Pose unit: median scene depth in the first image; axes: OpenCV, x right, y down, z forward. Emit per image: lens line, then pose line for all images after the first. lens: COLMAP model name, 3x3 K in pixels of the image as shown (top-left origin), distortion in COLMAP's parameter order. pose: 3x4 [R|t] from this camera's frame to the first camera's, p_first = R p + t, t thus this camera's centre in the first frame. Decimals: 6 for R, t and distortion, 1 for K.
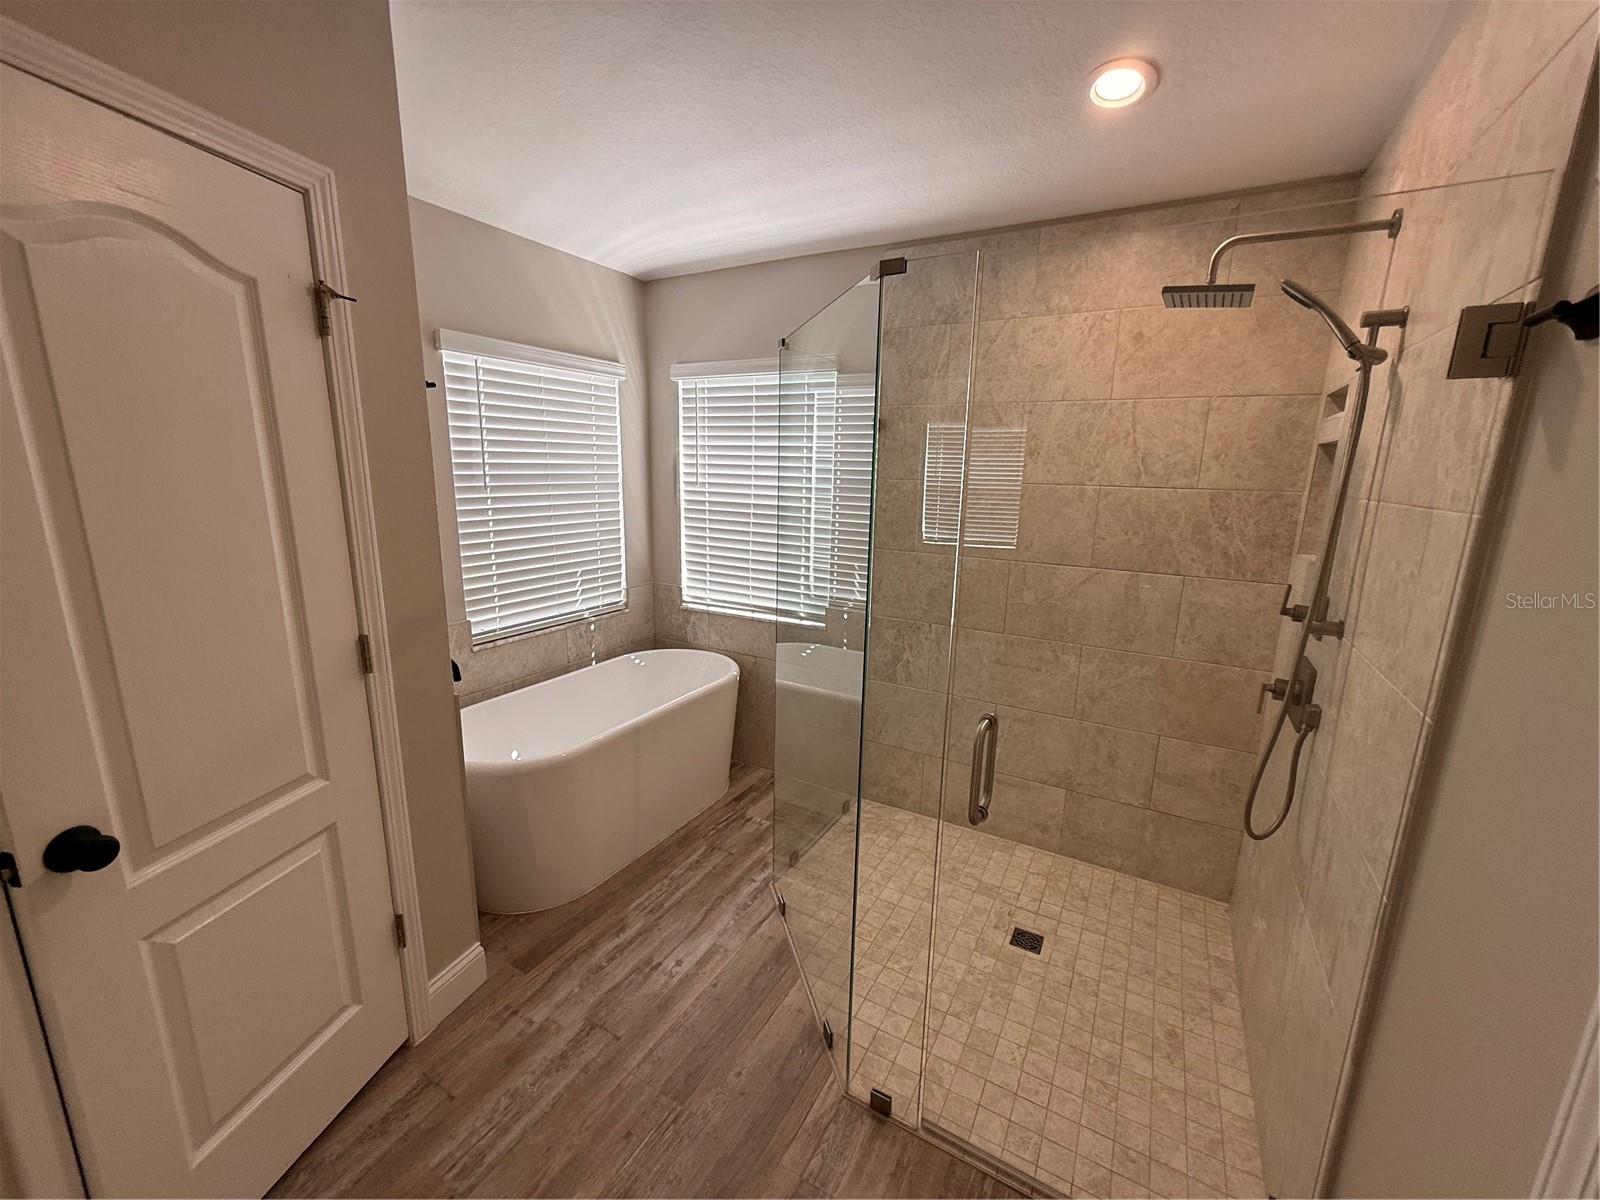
lens RADIAL K [[639.9, 0, 795.8], [0, 639.9, 595.0], [0, 0, 1]] dist [-0.001203, 0.000358]
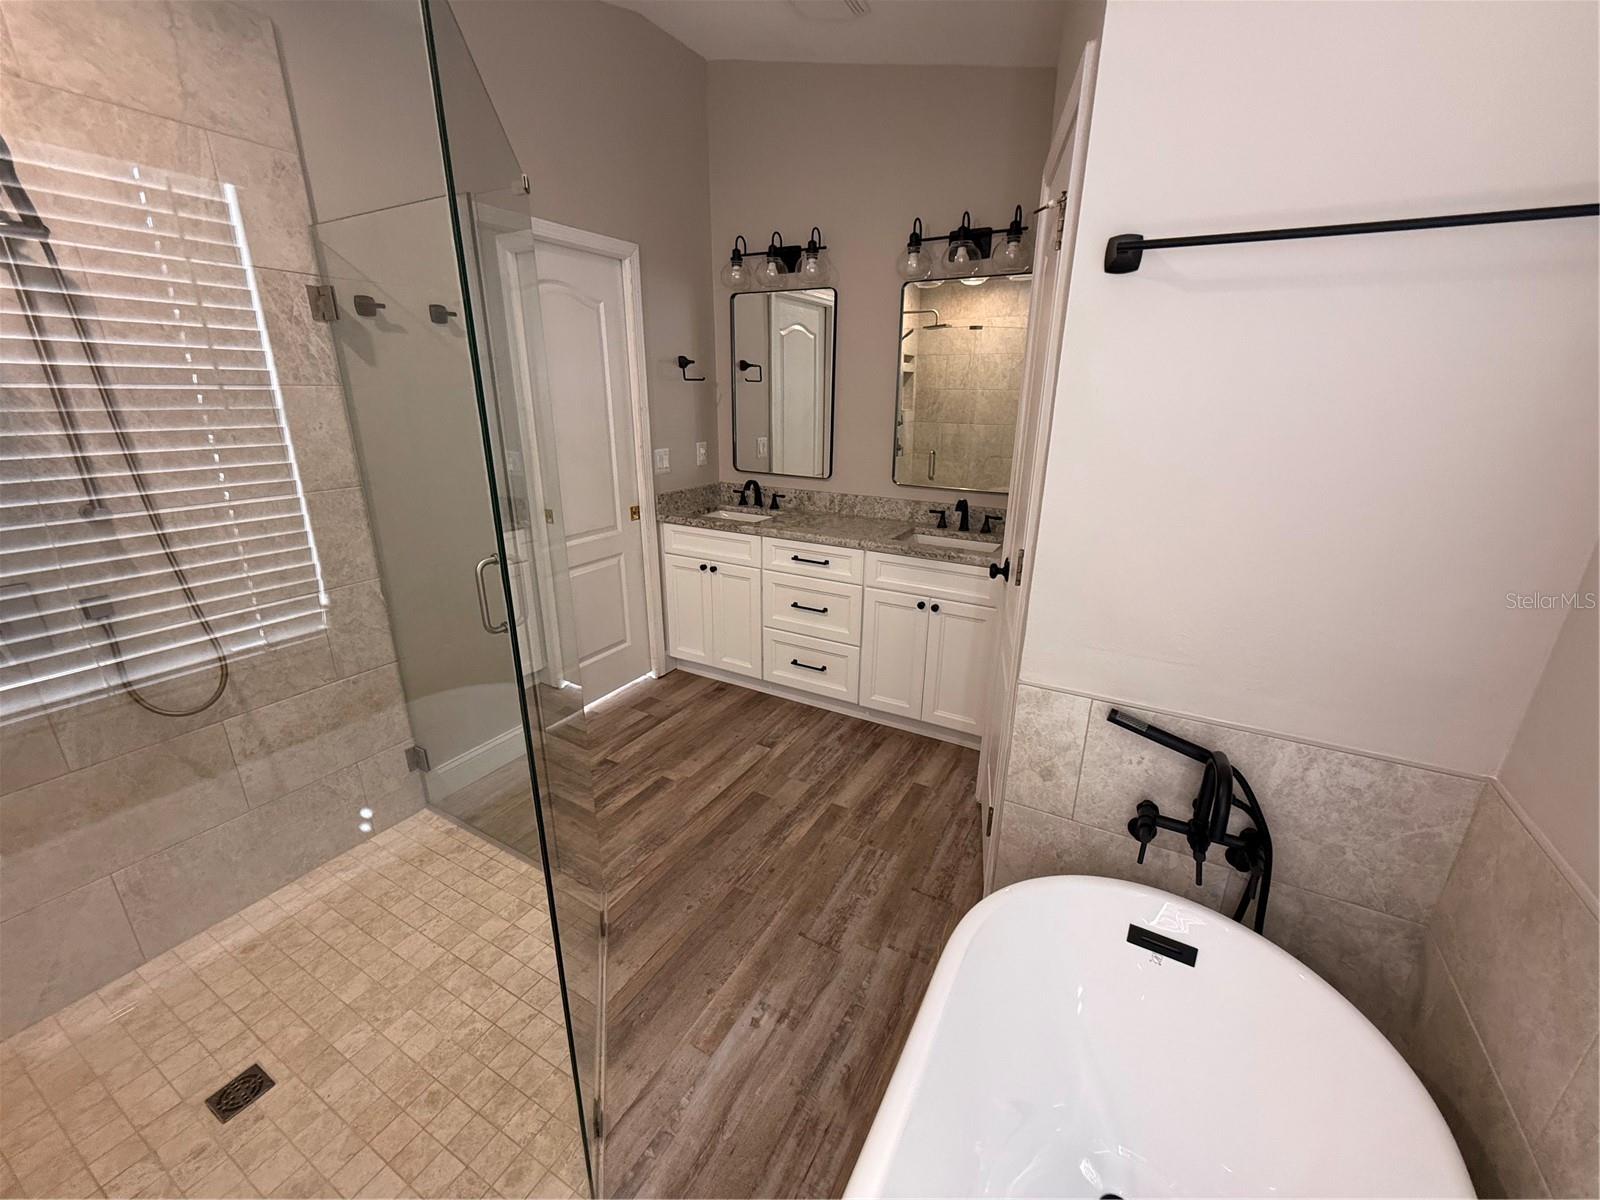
lens RADIAL K [[639.9, 0, 792.2], [0, 639.9, 602.1], [0, 0, 1]] dist [-0.001203, 0.000358]
pose [[-0.999424, -0.032005, -0.011319, -0.208311], [-0.033342, 0.862696, 0.504623, -0.281166], [-0.006385, 0.504710, -0.863265, 1.457973]]
